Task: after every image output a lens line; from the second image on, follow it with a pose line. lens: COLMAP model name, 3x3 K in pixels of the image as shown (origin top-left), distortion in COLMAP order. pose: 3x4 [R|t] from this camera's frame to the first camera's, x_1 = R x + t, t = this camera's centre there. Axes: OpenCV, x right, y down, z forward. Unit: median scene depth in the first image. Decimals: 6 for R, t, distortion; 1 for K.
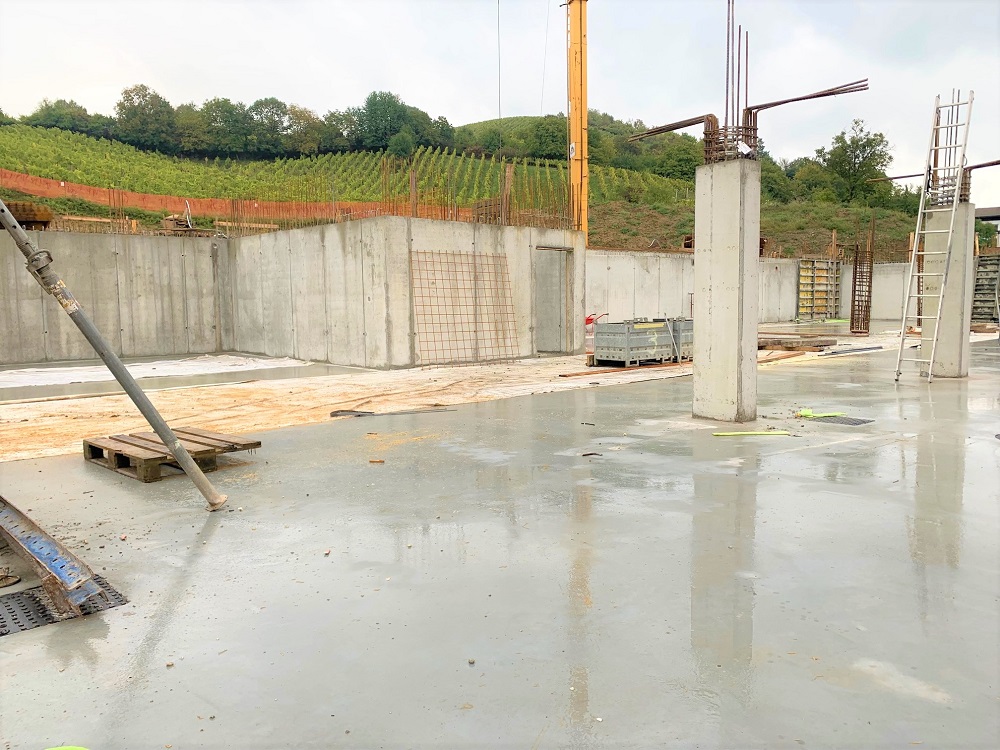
lens RADIAL K [[754.2, 0, 503.1], [0, 754.2, 401.0], [0, 0, 1]] dist [0.001316, 0.000599]
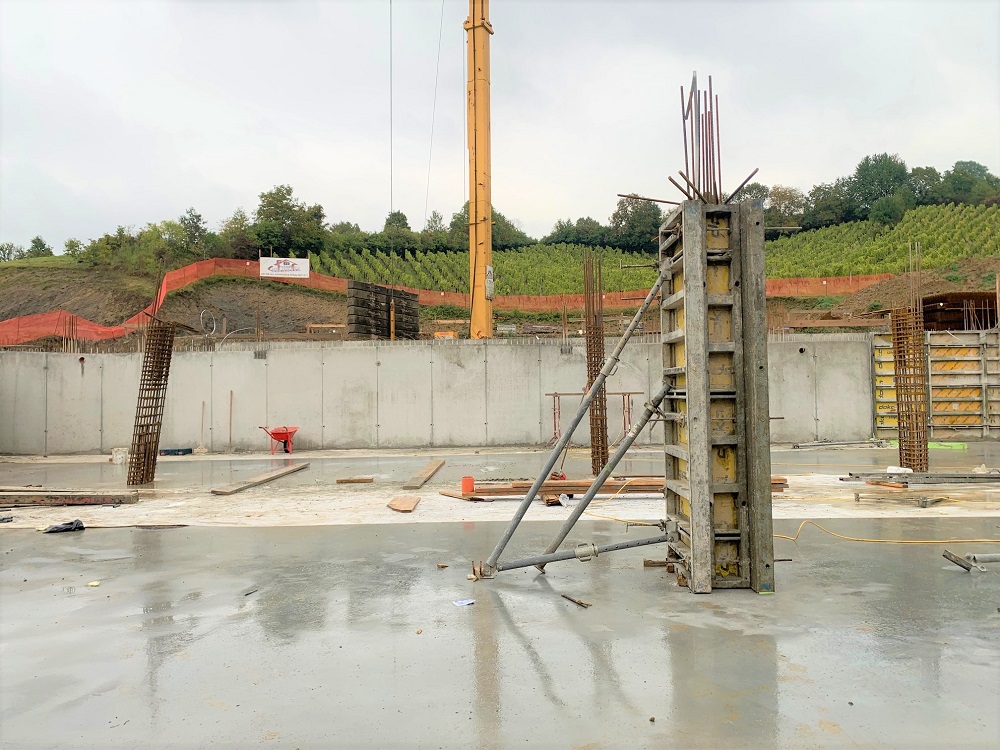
lens RADIAL K [[757.3, 0, 500.0], [0, 757.3, 375.0], [0, 0, 1]] dist [0.078542, -0.136278]
pose [[0.744010, -0.011137, -0.668075, 0.120817], [-0.085206, 0.990117, -0.111396, -0.014548], [0.662713, 0.139803, 0.735708, 0.083700]]
